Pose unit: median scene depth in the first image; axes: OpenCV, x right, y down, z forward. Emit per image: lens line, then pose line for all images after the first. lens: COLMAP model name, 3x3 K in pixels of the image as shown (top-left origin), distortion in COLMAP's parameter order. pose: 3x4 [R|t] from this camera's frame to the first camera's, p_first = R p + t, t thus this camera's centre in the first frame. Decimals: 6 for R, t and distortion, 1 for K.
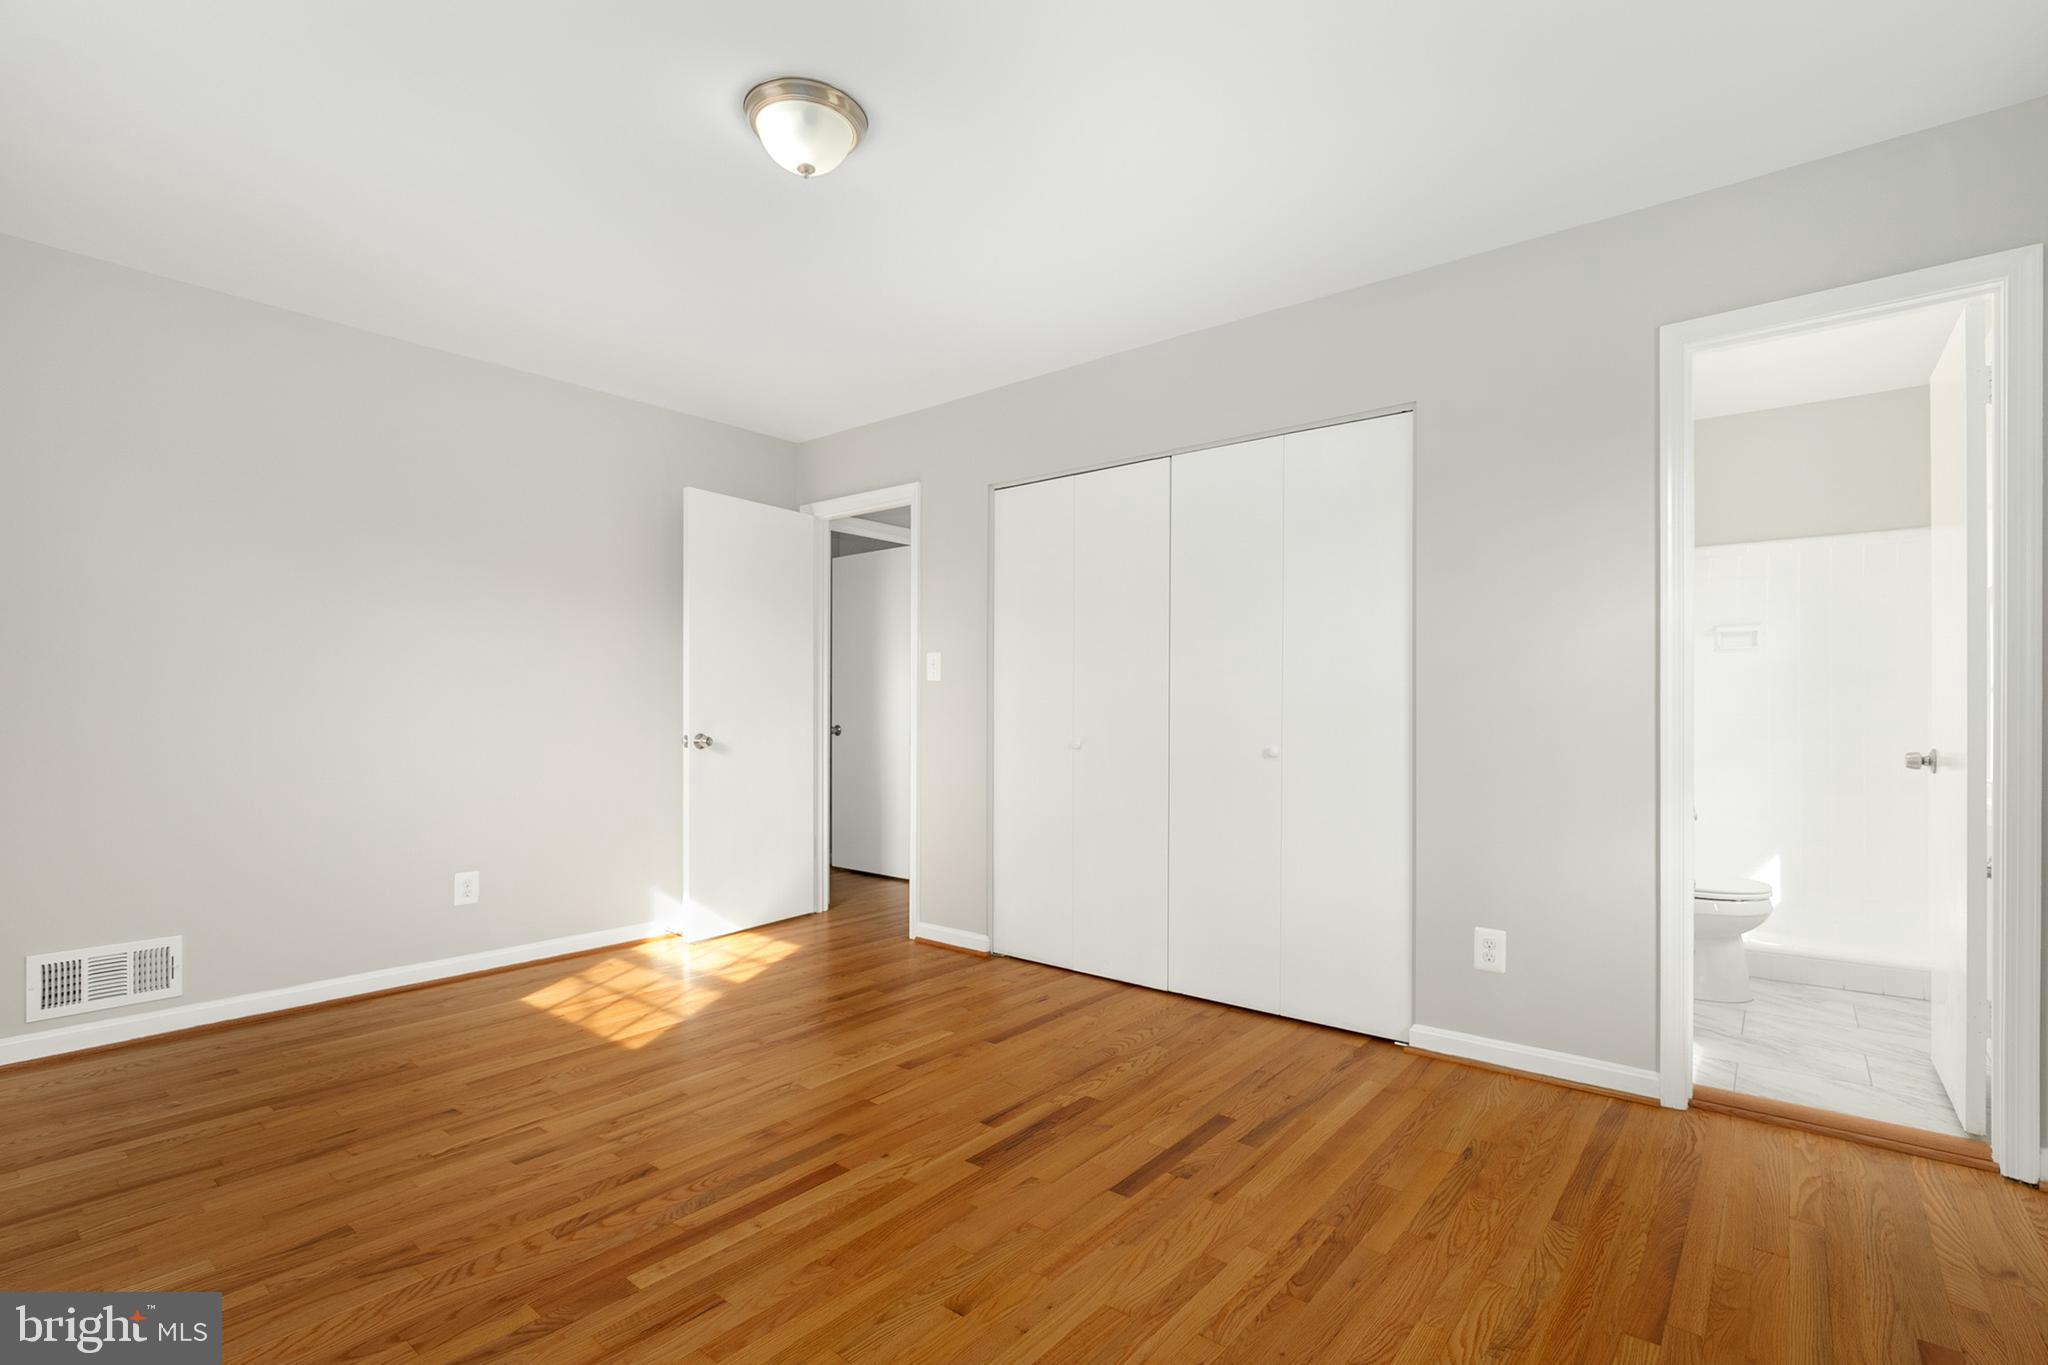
lens RADIAL K [[961.1, 0, 1050.1], [0, 961.1, 707.5], [0, 0, 1]] dist [-0.011983, 0.000020]
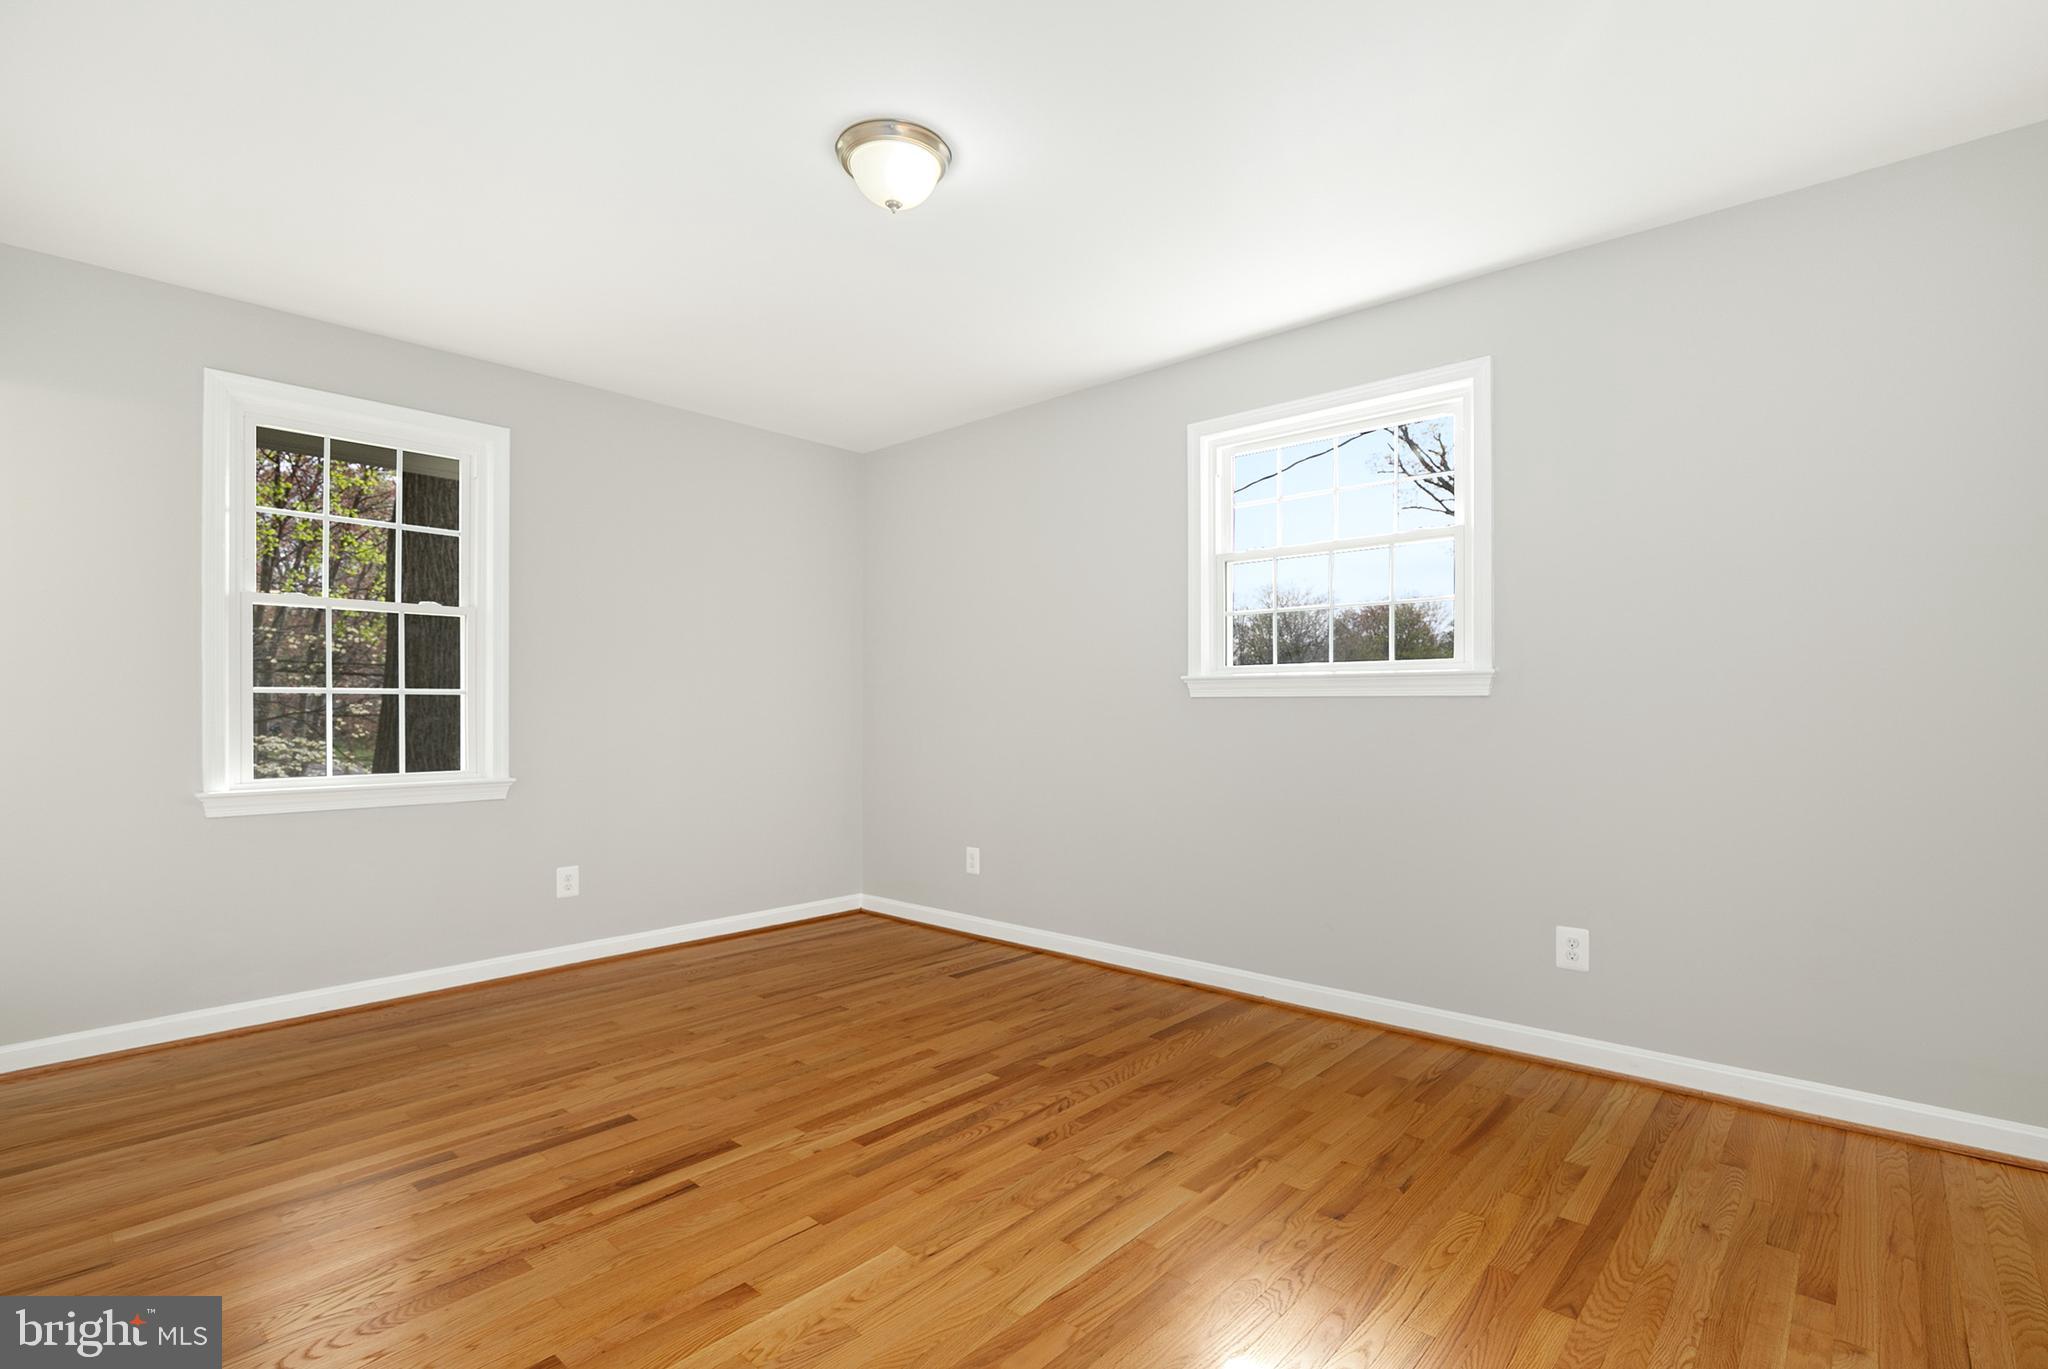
lens RADIAL K [[961.1, 0, 1050.1], [0, 961.1, 709.5], [0, 0, 1]] dist [-0.011983, 0.000020]
pose [[-0.998759, 0.001588, 0.049782, -0.485396], [0.001430, 0.999994, -0.003210, 0.000056], [-0.049786, -0.003134, -0.998755, 2.061588]]
